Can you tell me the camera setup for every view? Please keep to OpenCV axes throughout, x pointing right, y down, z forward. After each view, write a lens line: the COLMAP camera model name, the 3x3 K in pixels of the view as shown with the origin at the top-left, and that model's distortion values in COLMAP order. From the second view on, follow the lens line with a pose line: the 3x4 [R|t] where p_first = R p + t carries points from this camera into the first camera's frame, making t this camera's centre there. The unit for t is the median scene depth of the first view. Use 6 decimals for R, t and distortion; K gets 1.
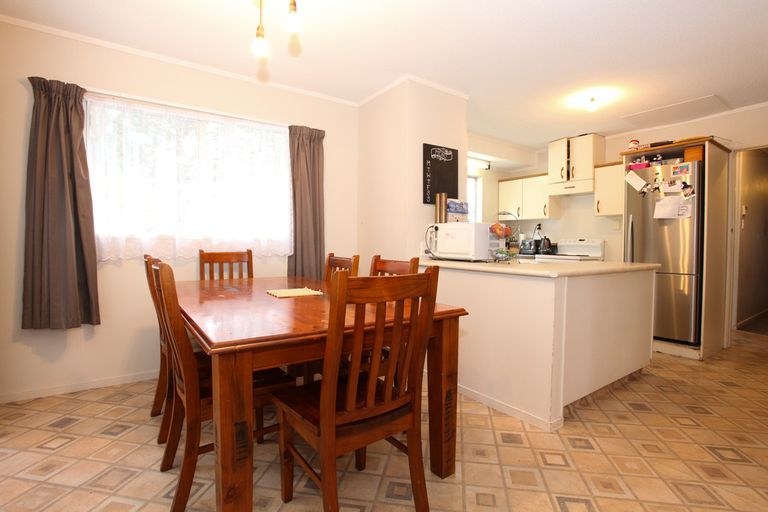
lens RADIAL K [[378.4, 0, 384.0], [0, 378.4, 256.0], [0, 0, 1]] dist [-0.066811, 0.025769]
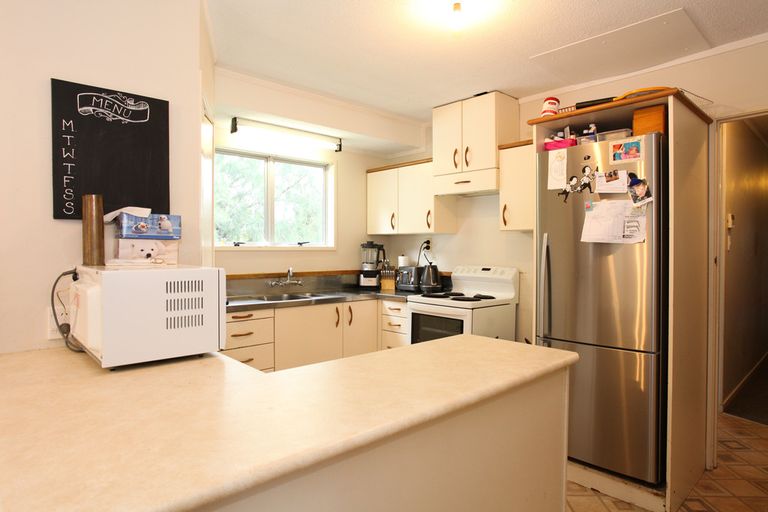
lens RADIAL K [[456.4, 0, 384.0], [0, 456.4, 256.0], [0, 0, 1]] dist [-0.028457, 0.002191]
pose [[0.990497, -0.008749, 0.137256, 0.353727], [0.010762, 0.999845, -0.013929, -0.074177], [-0.137113, 0.015274, 0.990438, 0.382224]]
